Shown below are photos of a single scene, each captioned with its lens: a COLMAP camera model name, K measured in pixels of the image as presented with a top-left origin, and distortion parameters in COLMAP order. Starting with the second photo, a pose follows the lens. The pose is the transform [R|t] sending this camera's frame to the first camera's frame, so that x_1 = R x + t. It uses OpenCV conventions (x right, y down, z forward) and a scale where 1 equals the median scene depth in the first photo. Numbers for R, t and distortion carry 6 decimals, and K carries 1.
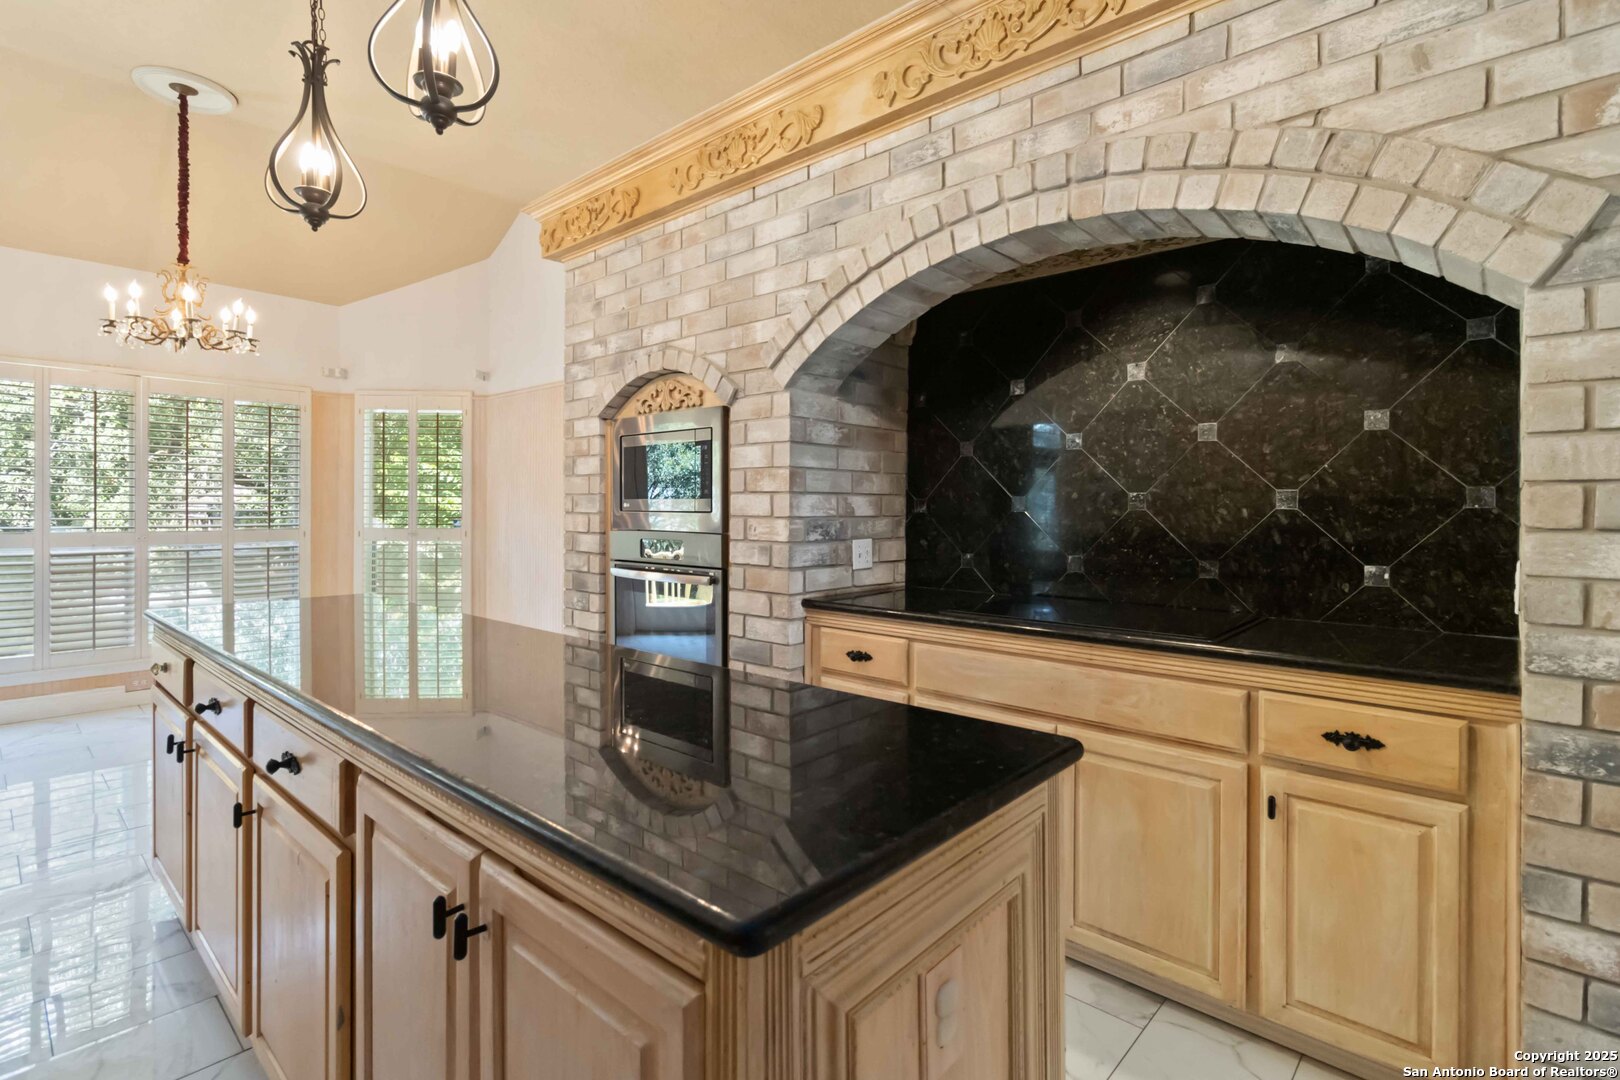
lens RADIAL K [[757.8, 0, 834.2], [0, 757.8, 514.2], [0, 0, 1]] dist [0.000379, 0.000866]
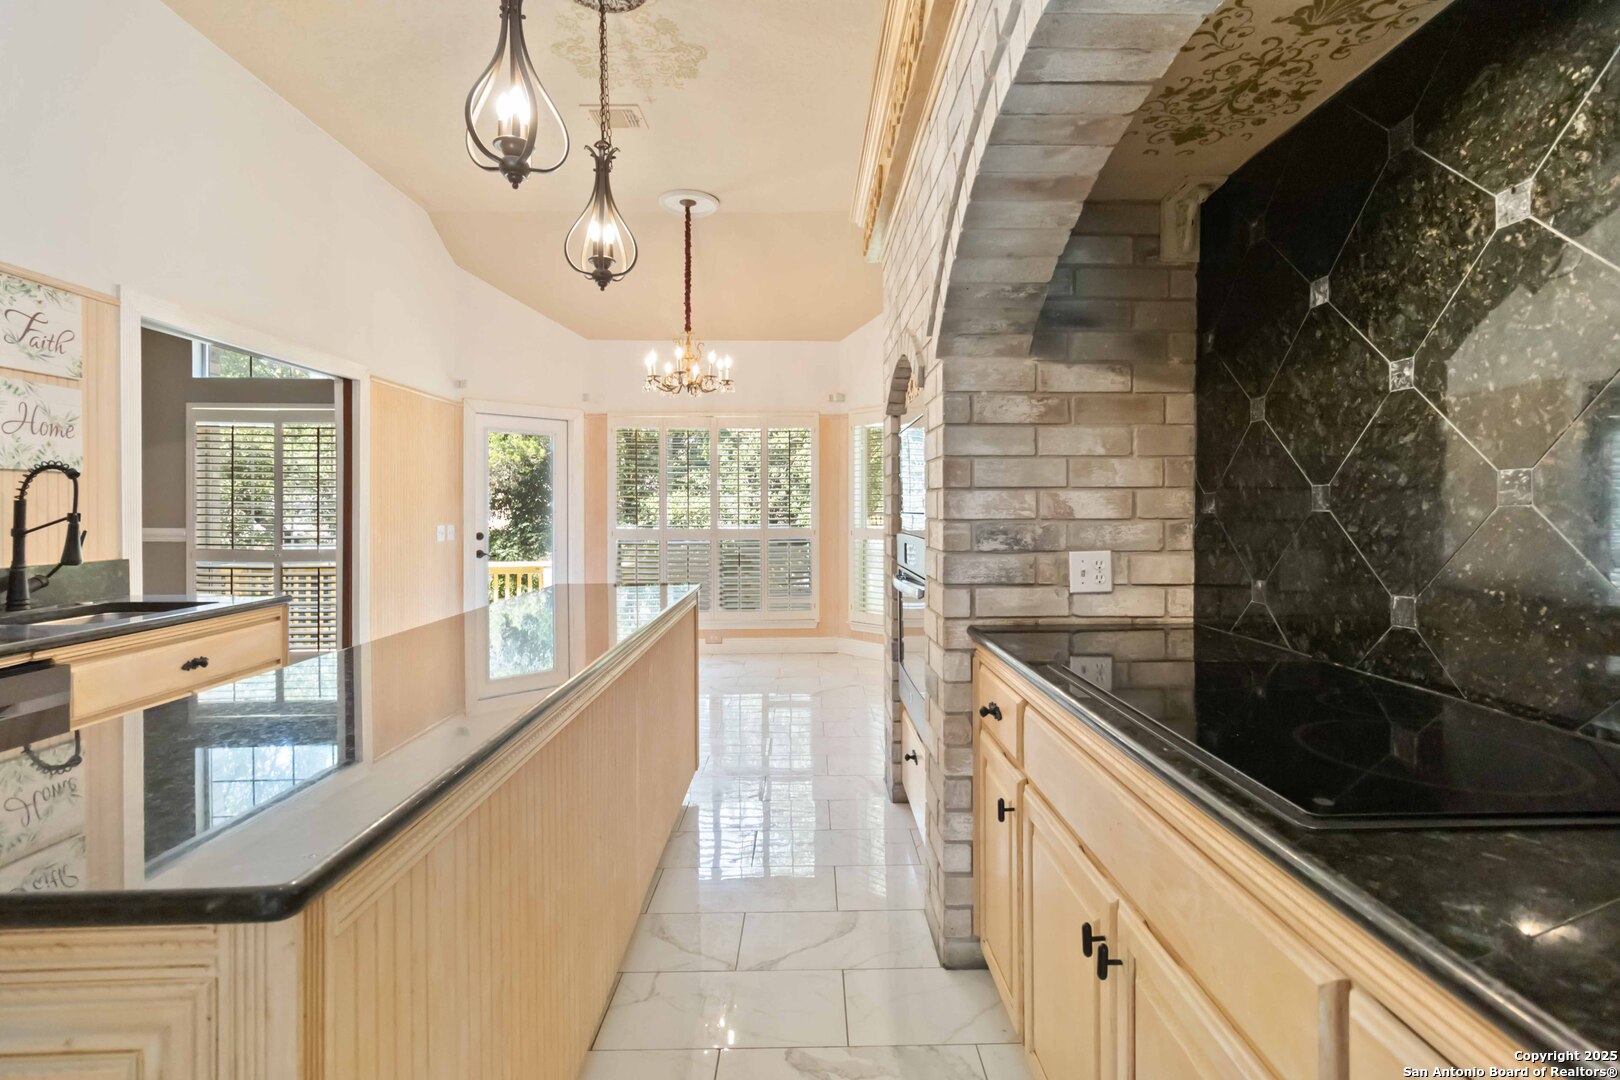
lens RADIAL K [[757.8, 0, 834.2], [0, 757.8, 514.2], [0, 0, 1]] dist [0.000379, 0.000866]
pose [[0.683565, -0.001816, -0.729888, 0.420404], [0.000044, 0.999997, -0.002447, 0.000079], [0.729890, 0.001640, 0.683563, 0.358677]]
